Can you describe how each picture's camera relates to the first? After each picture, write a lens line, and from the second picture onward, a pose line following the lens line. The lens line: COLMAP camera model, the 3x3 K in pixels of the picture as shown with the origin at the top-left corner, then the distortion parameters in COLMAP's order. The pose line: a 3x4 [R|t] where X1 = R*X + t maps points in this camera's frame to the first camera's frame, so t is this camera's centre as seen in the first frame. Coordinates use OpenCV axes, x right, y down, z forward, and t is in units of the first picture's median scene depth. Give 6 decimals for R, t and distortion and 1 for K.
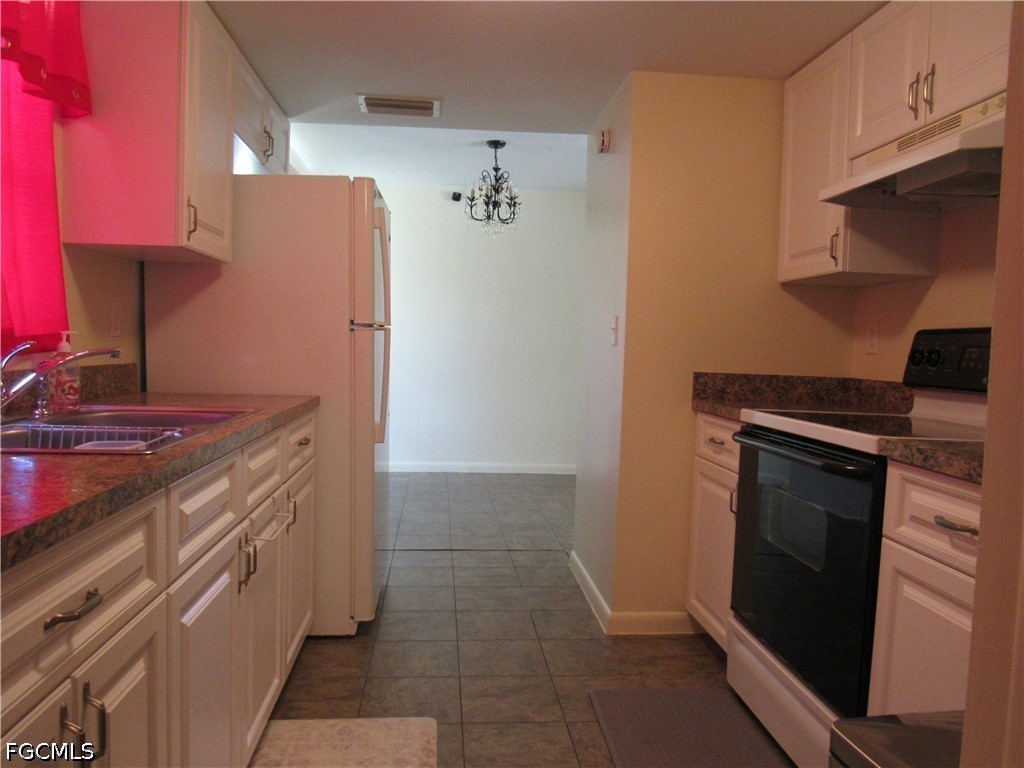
lens RADIAL K [[776.9, 0, 511.2], [0, 776.9, 383.8], [0, 0, 1]] dist [-0.016739, -0.009729]
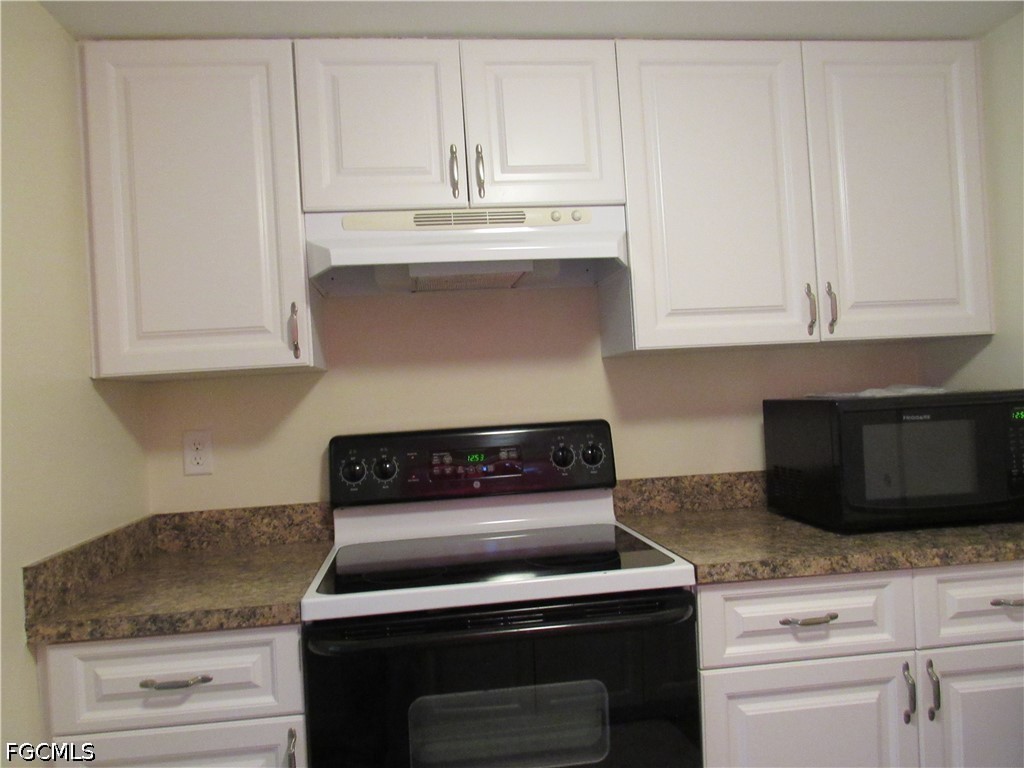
lens RADIAL K [[758.3, 0, 509.3], [0, 758.3, 388.8], [0, 0, 1]] dist [0.021802, -0.003300]
pose [[-0.030697, -0.034896, 0.998919, -0.414524], [0.101520, 0.994113, 0.037847, -0.196489], [-0.994360, 0.102573, -0.026974, 1.240742]]
